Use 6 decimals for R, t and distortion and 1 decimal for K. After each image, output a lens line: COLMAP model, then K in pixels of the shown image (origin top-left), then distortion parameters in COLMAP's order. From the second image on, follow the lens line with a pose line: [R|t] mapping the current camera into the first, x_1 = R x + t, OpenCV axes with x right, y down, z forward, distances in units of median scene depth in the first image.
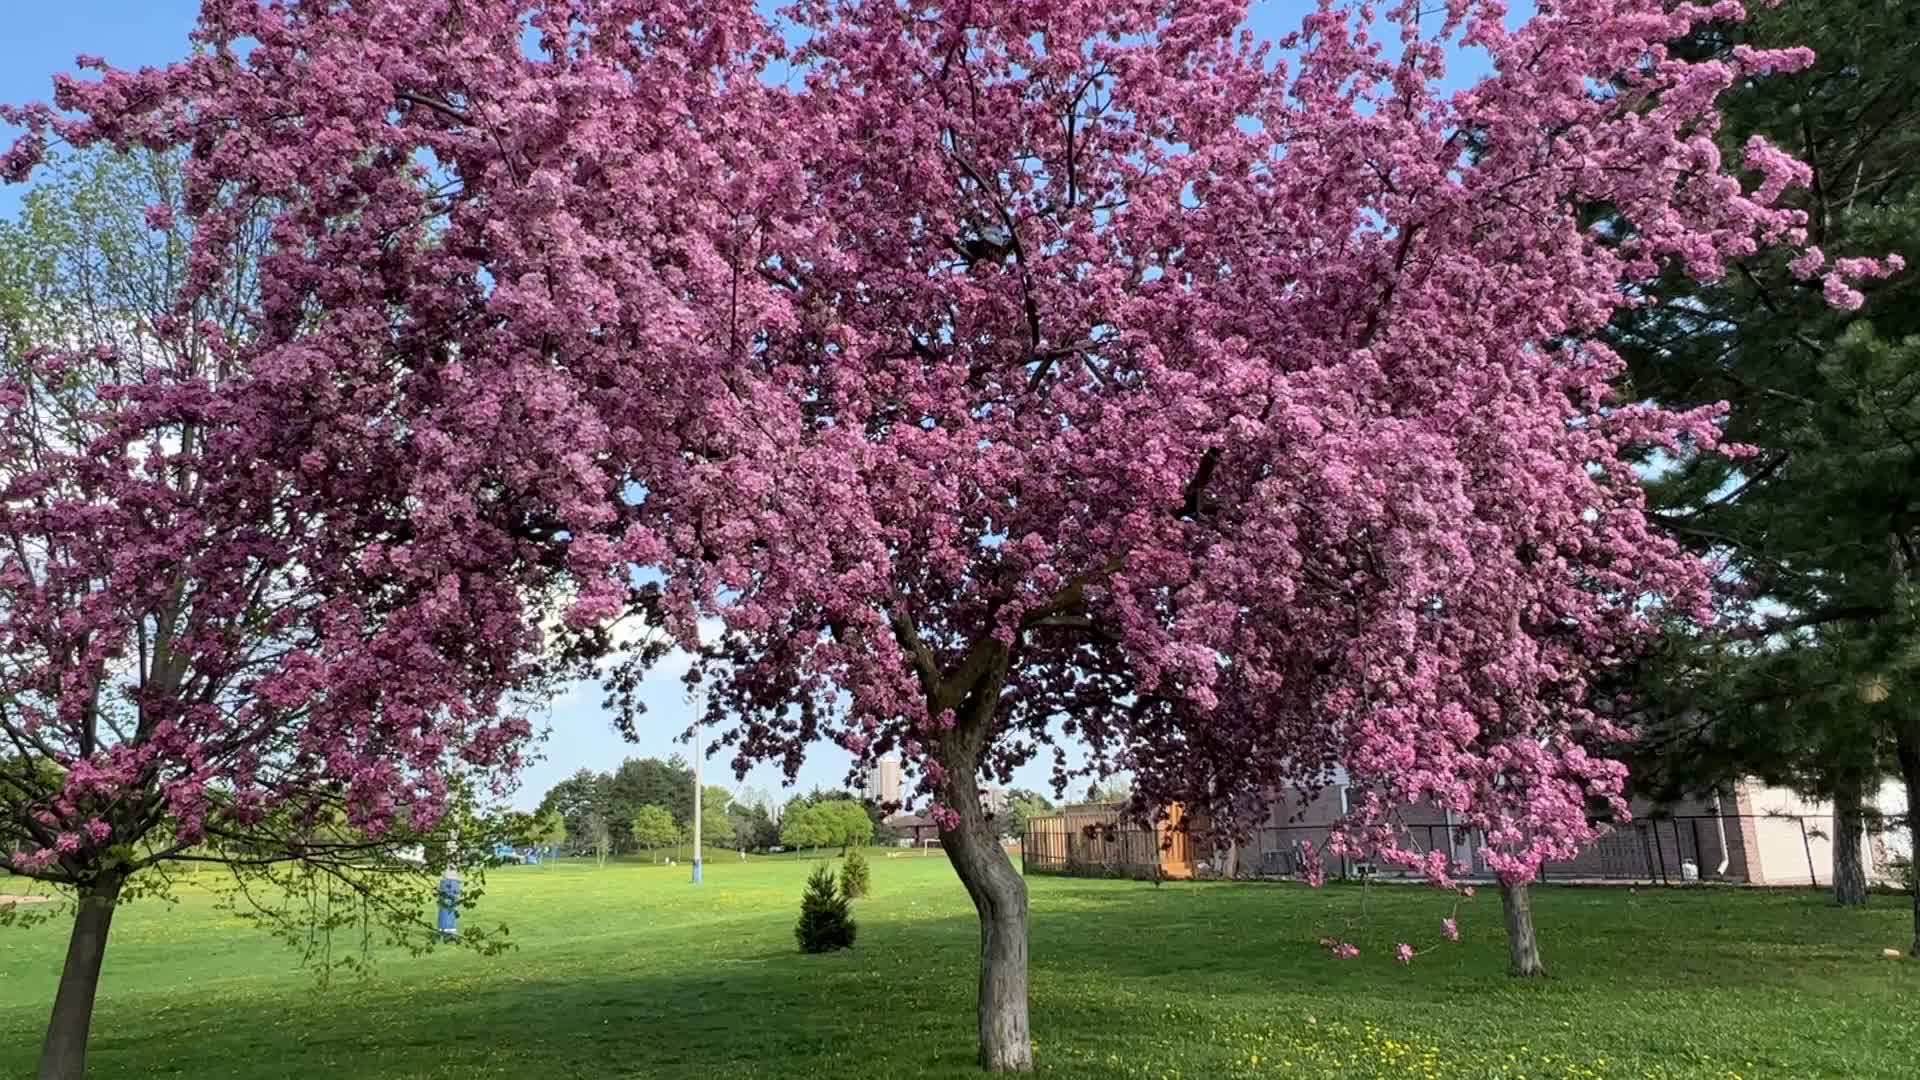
lens RADIAL K [[1381.8, 0, 990.6], [0, 1381.8, 541.8], [0, 0, 1]] dist [-0.004140, -0.059453]
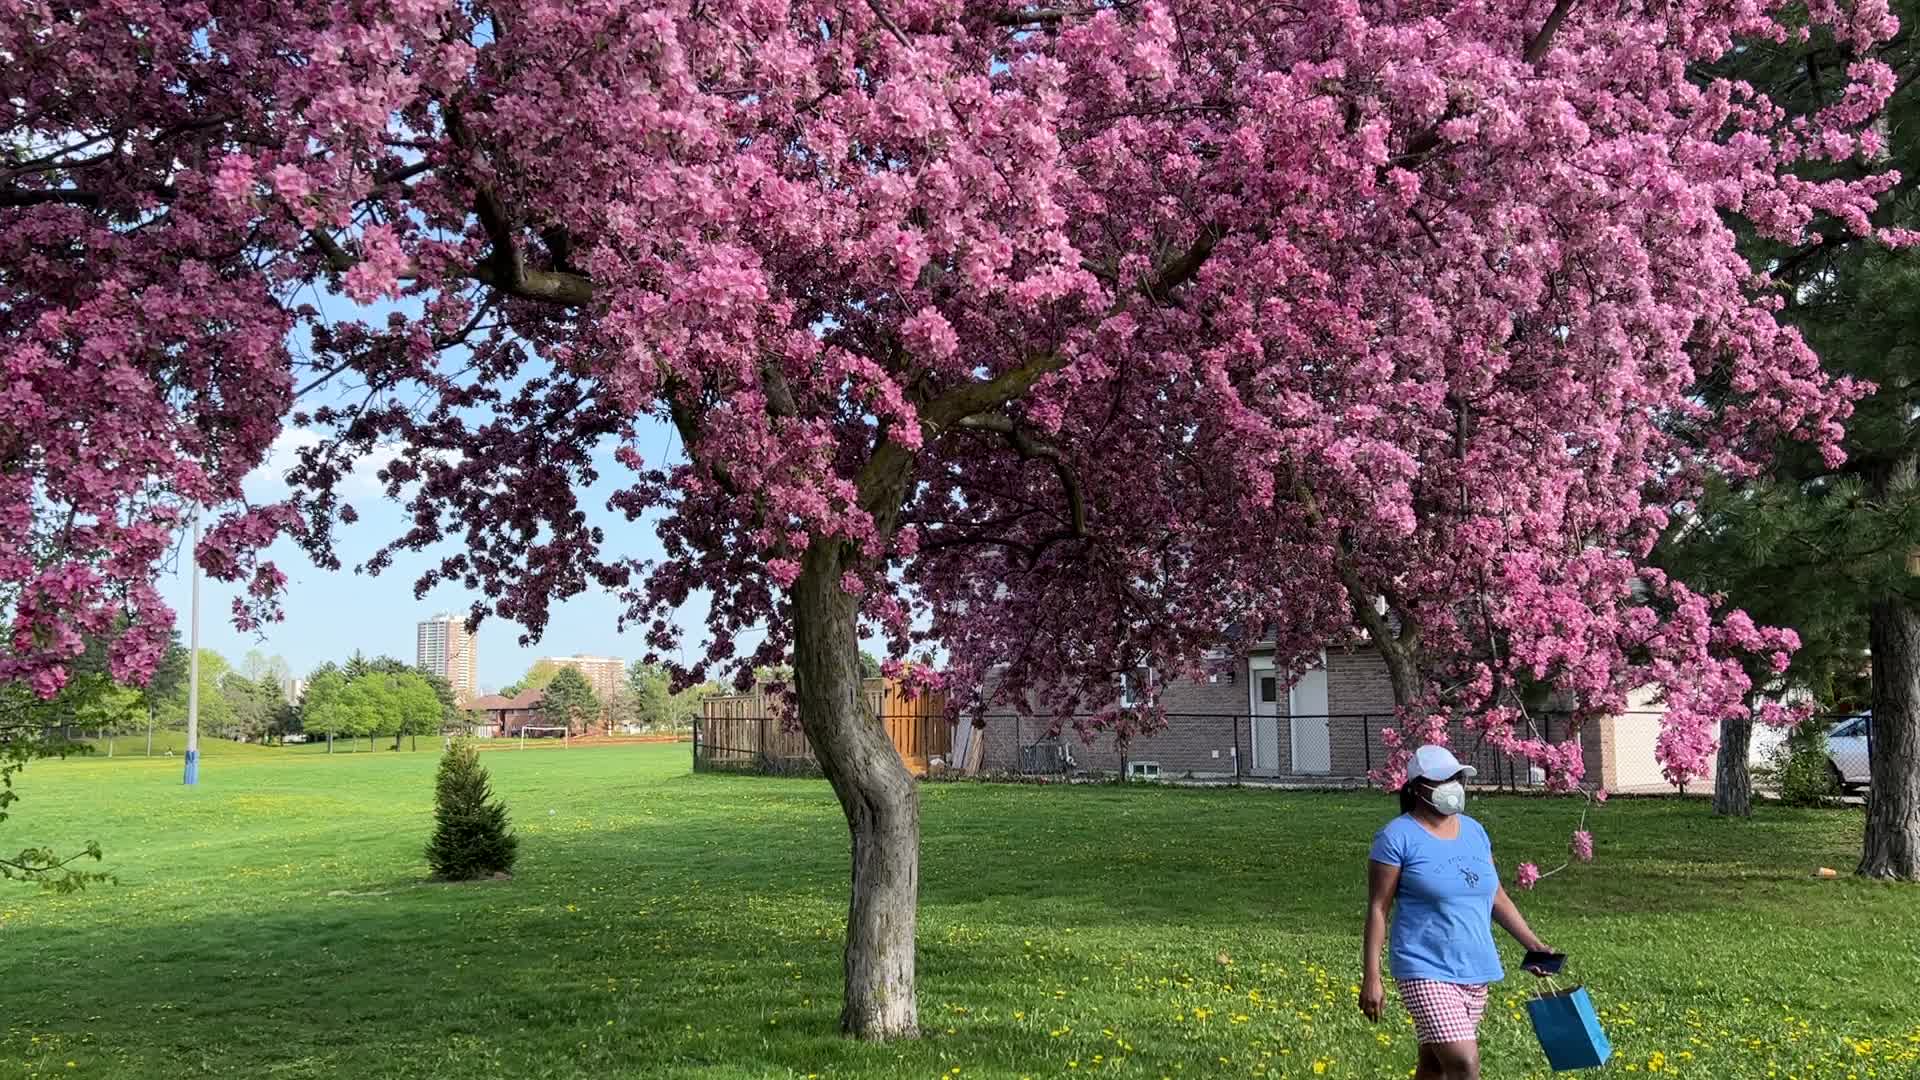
lens RADIAL K [[1742.6, 0, 955.5], [0, 1742.6, 580.0], [0, 0, 1]] dist [0.071425, -0.227764]
pose [[0.966063, 0.032292, 0.256280, -0.169233], [-0.063971, 0.991157, 0.116253, 0.034132], [-0.250259, -0.128702, 0.959586, 0.129737]]
